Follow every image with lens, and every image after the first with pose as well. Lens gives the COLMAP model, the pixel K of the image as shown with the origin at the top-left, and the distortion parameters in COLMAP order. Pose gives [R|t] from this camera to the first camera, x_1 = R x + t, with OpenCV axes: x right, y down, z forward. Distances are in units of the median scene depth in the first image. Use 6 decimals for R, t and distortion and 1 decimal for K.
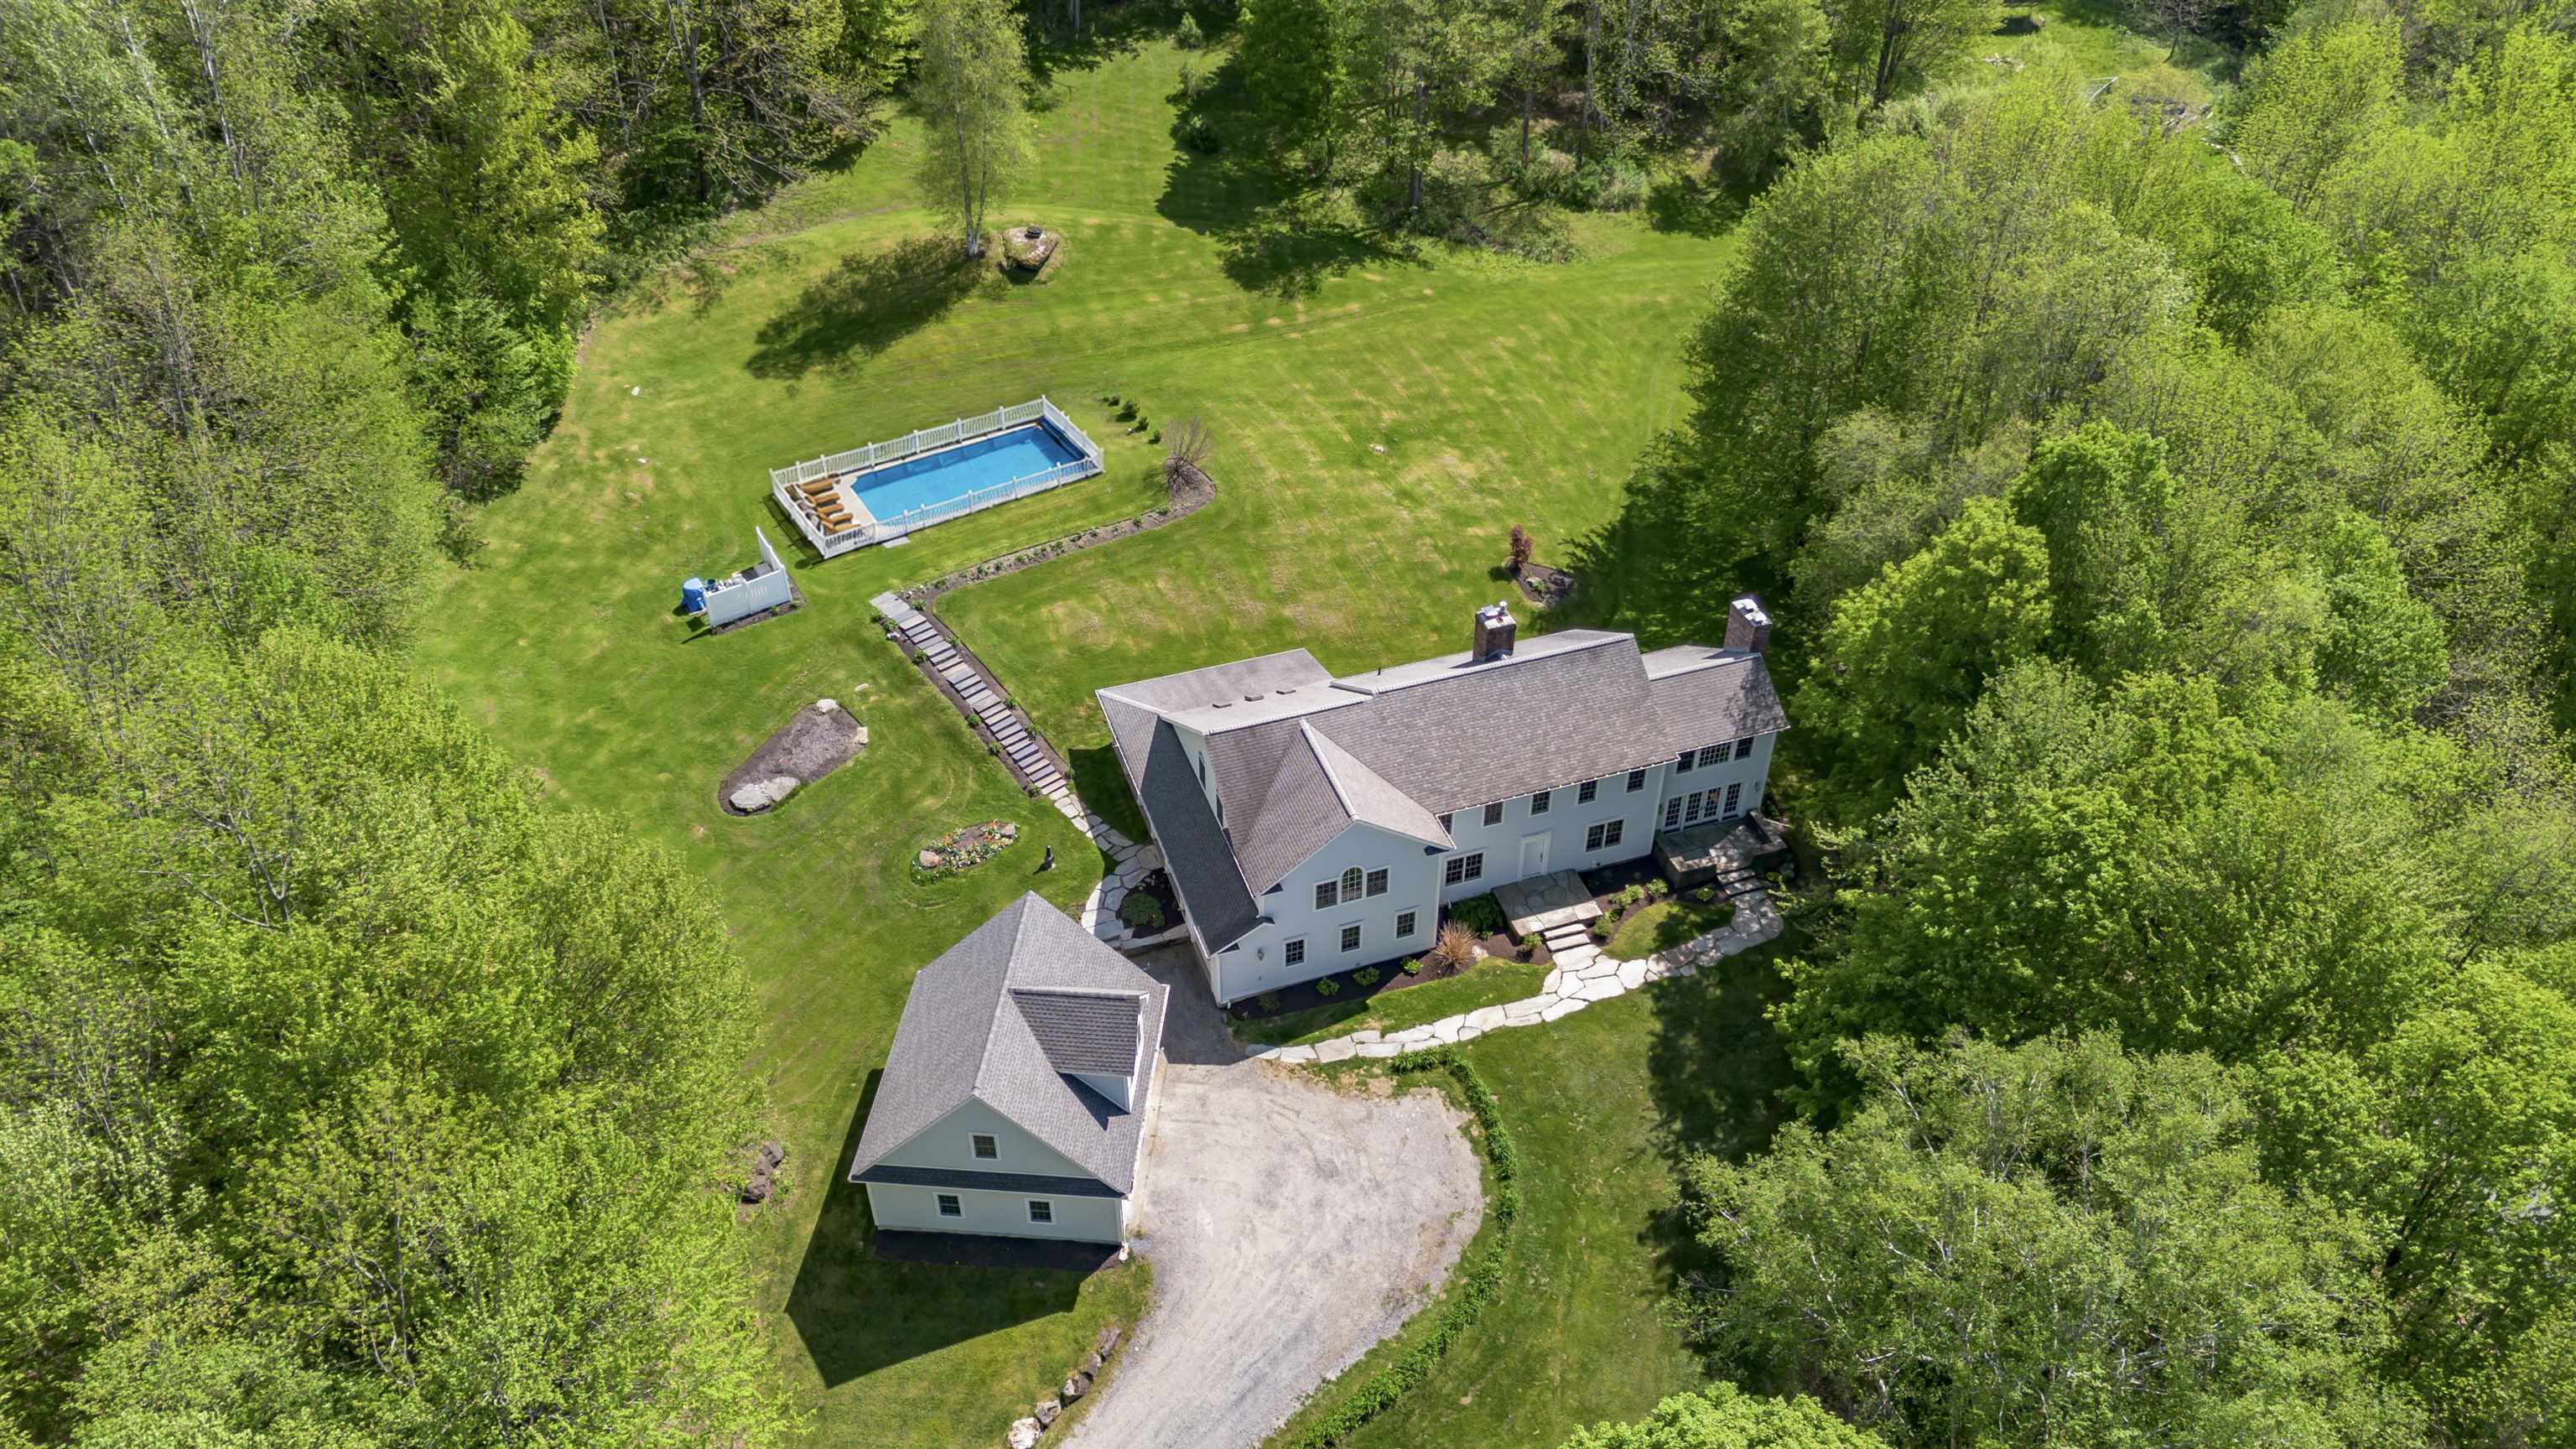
lens RADIAL K [[1822.0, 0, 1296.4], [0, 1822.0, 715.5], [0, 0, 1]] dist [0.082585, -0.089921]
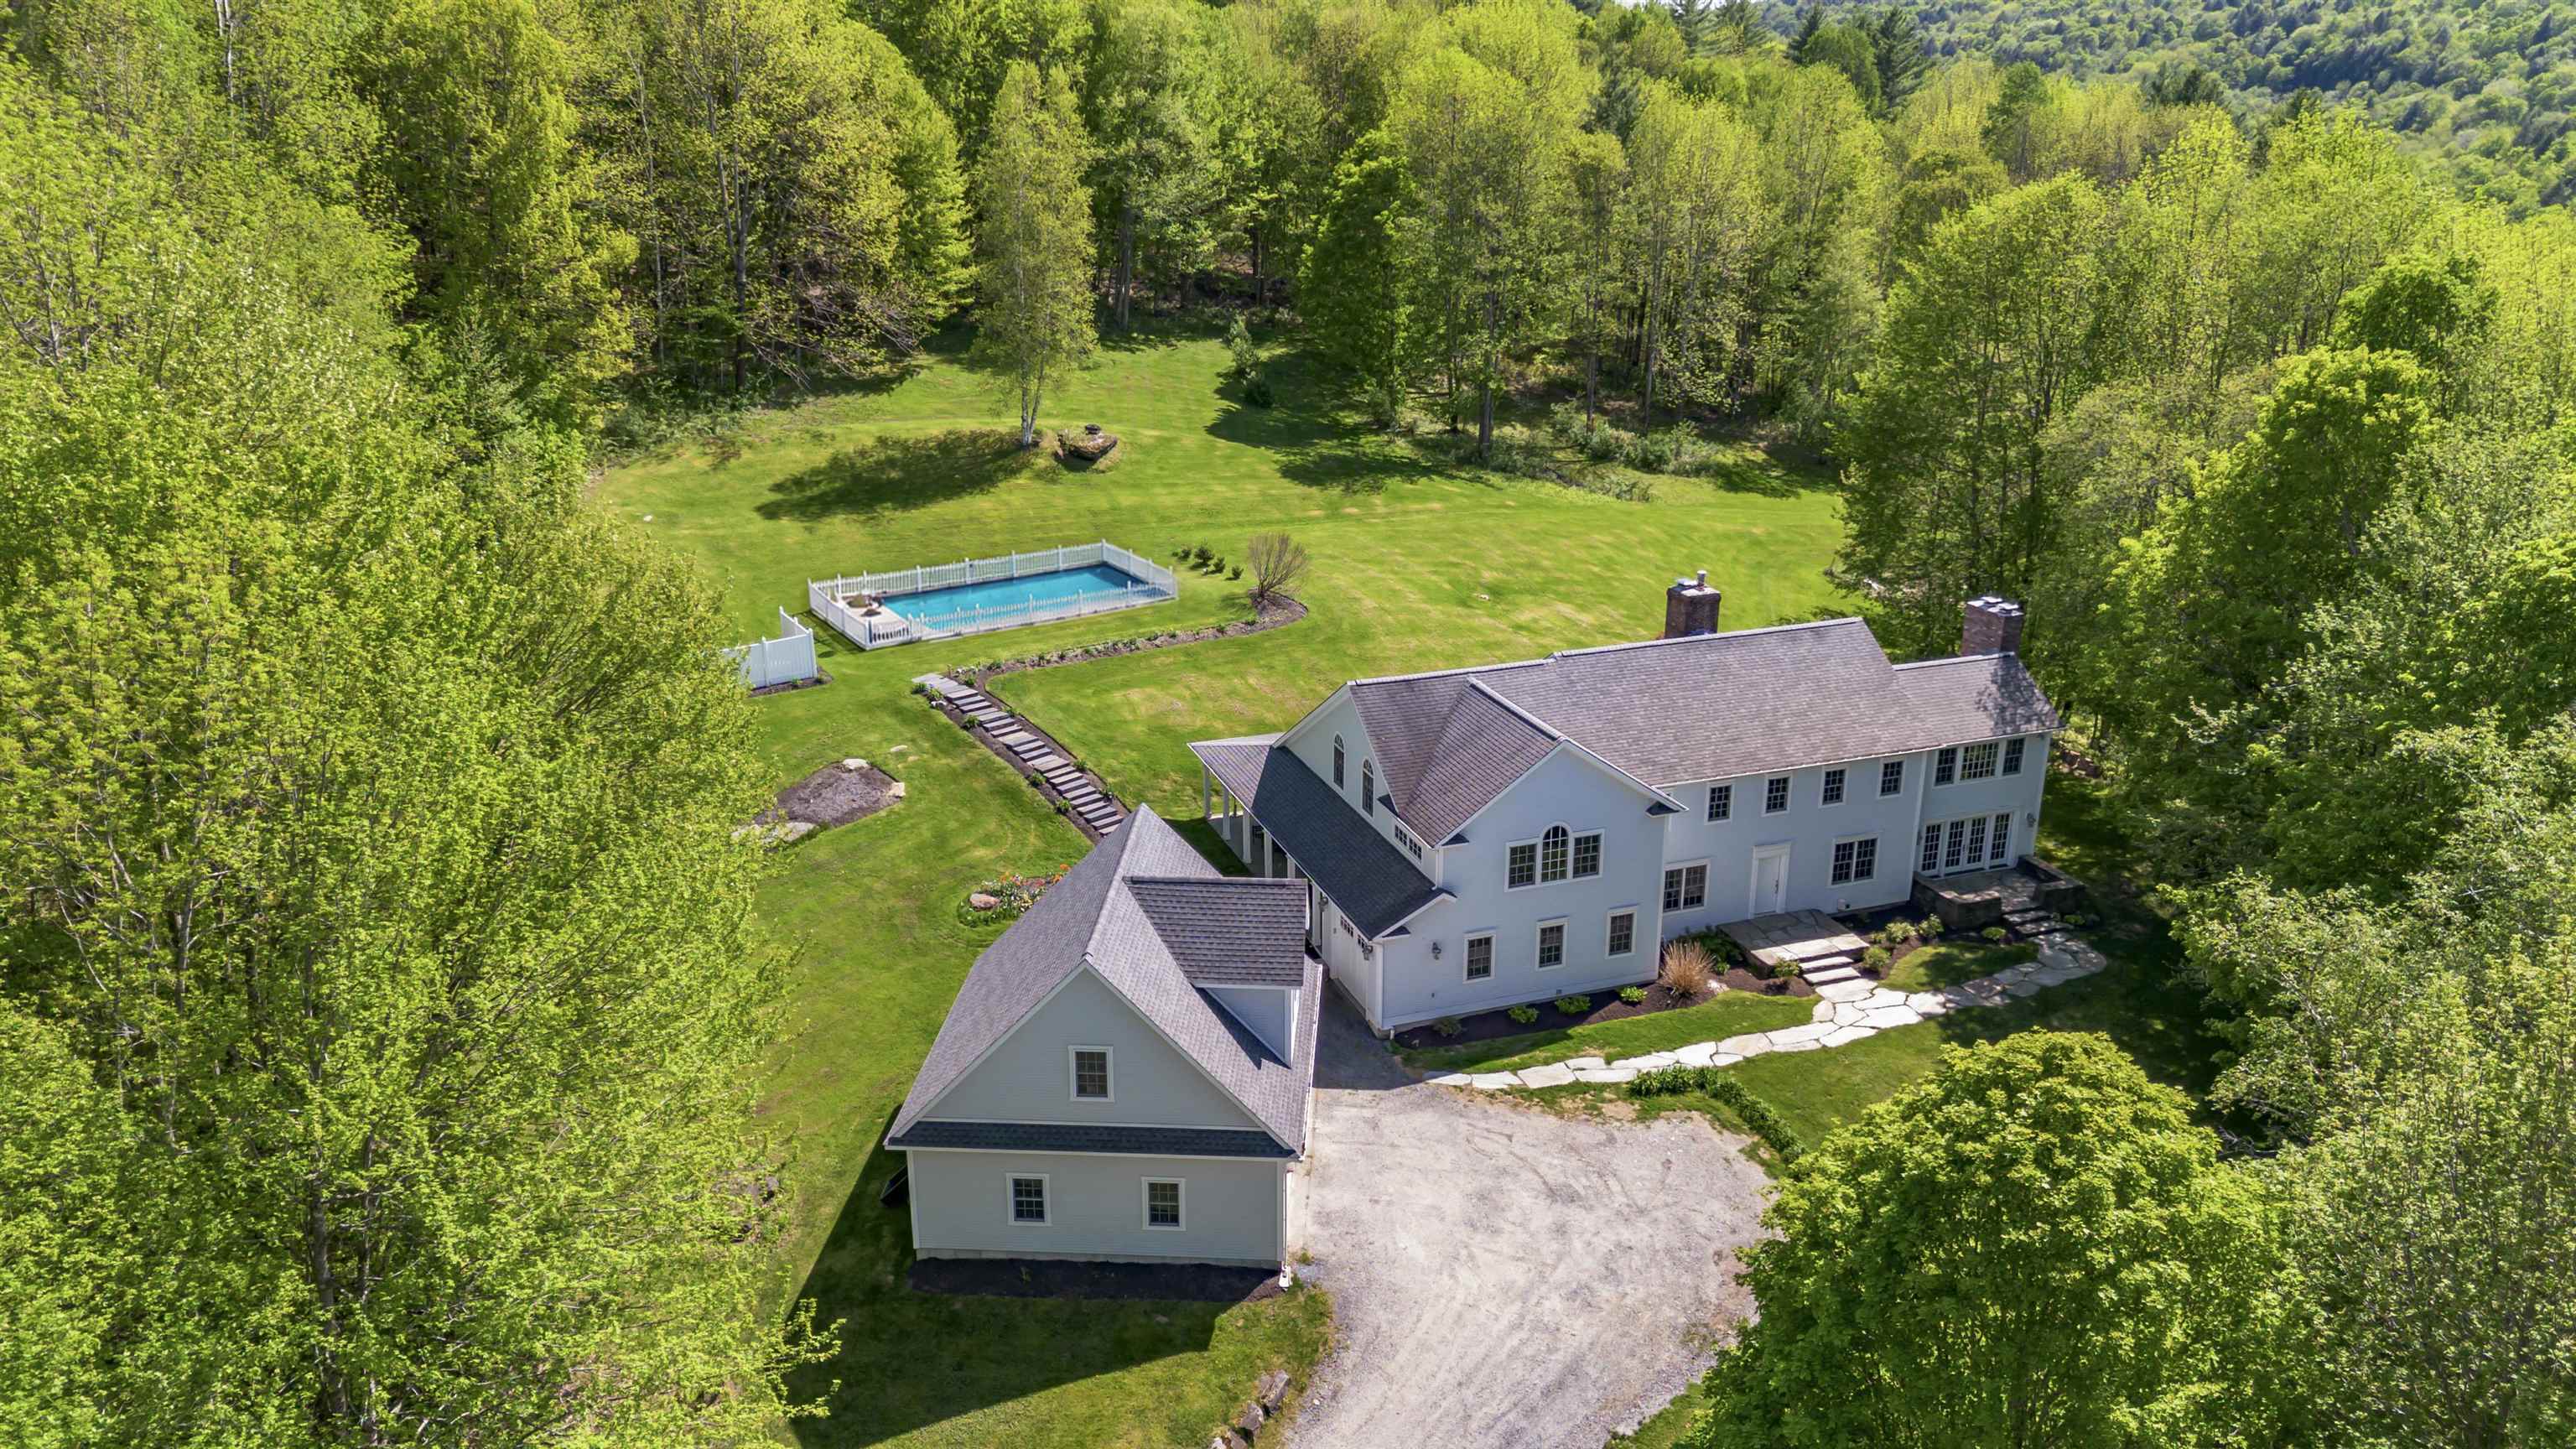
lens RADIAL K [[1822.0, 0, 1296.4], [0, 1822.0, 715.5], [0, 0, 1]] dist [0.082585, -0.089921]
pose [[0.999765, -0.008877, 0.019777, -0.087220], [0.015033, 0.941208, -0.337494, 0.279995], [-0.015618, 0.337712, 0.941120, 0.259317]]
